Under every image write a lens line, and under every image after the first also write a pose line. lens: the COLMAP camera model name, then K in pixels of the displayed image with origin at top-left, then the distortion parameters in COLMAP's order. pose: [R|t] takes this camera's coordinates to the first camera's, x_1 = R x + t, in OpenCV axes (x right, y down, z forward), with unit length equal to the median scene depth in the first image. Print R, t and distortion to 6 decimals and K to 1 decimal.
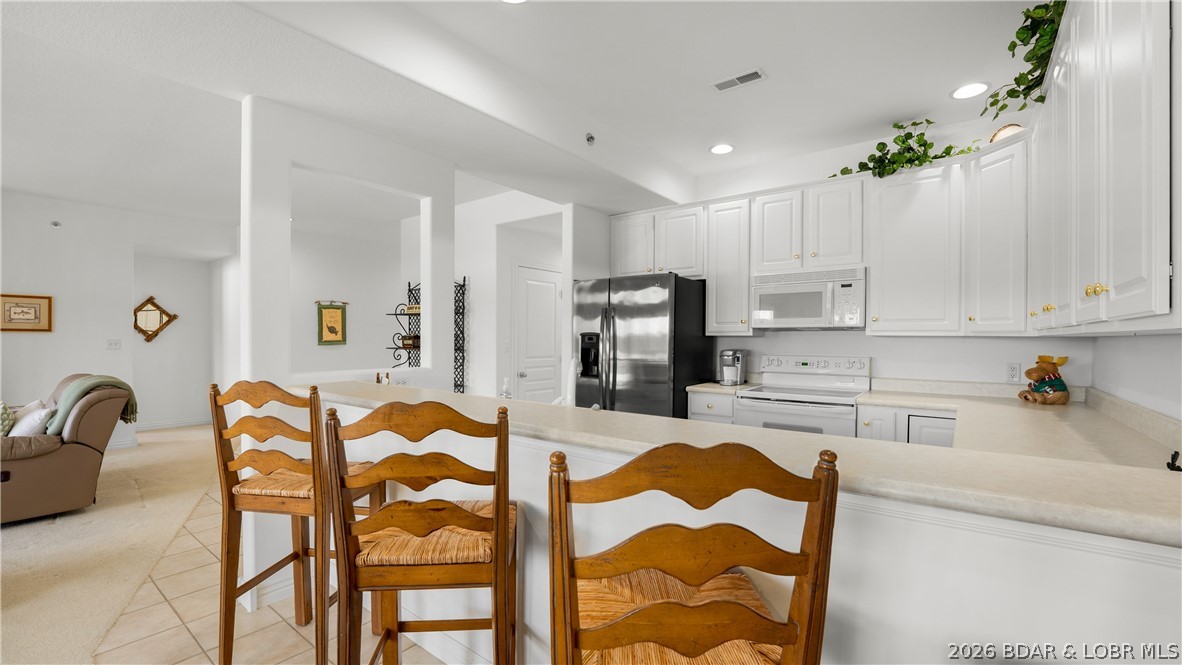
lens RADIAL K [[496.1, 0, 587.3], [0, 496.1, 342.1], [0, 0, 1]] dist [-0.017980, 0.000008]
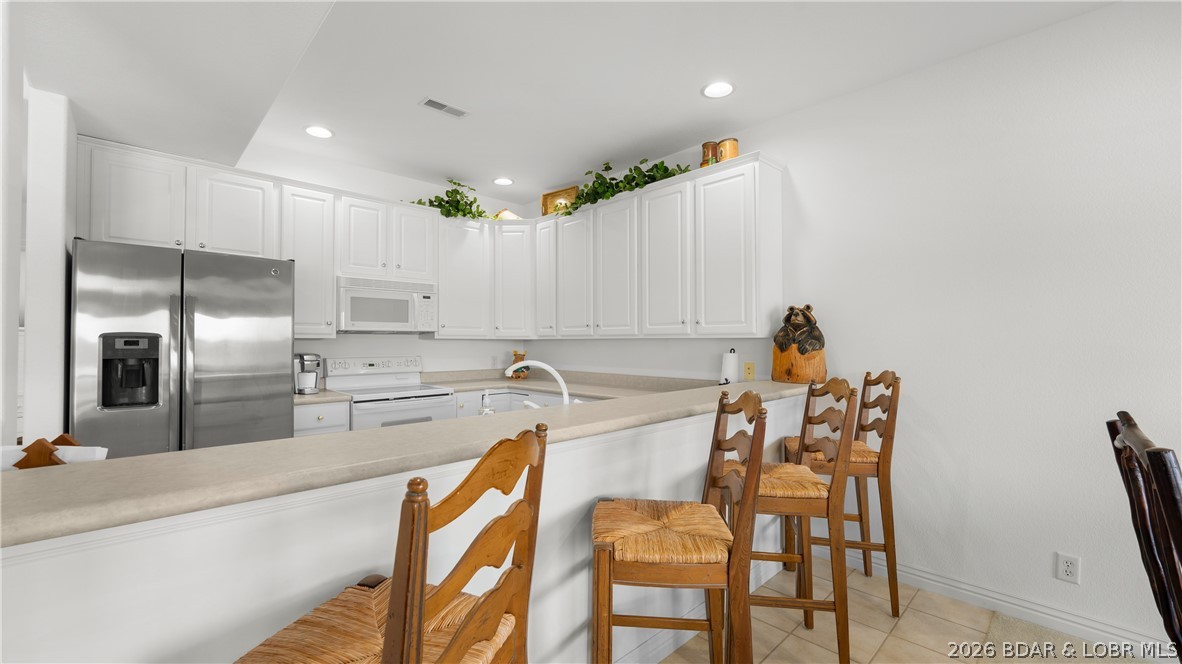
lens RADIAL K [[483.3, 0, 585.4], [0, 483.3, 332.7], [0, 0, 1]] dist [-0.015110, 0.000081]
pose [[0.133976, 0.012611, 0.990904, -0.520396], [0.009389, 0.999858, -0.013995, -0.006351], [-0.990940, 0.011179, 0.133838, 0.397889]]
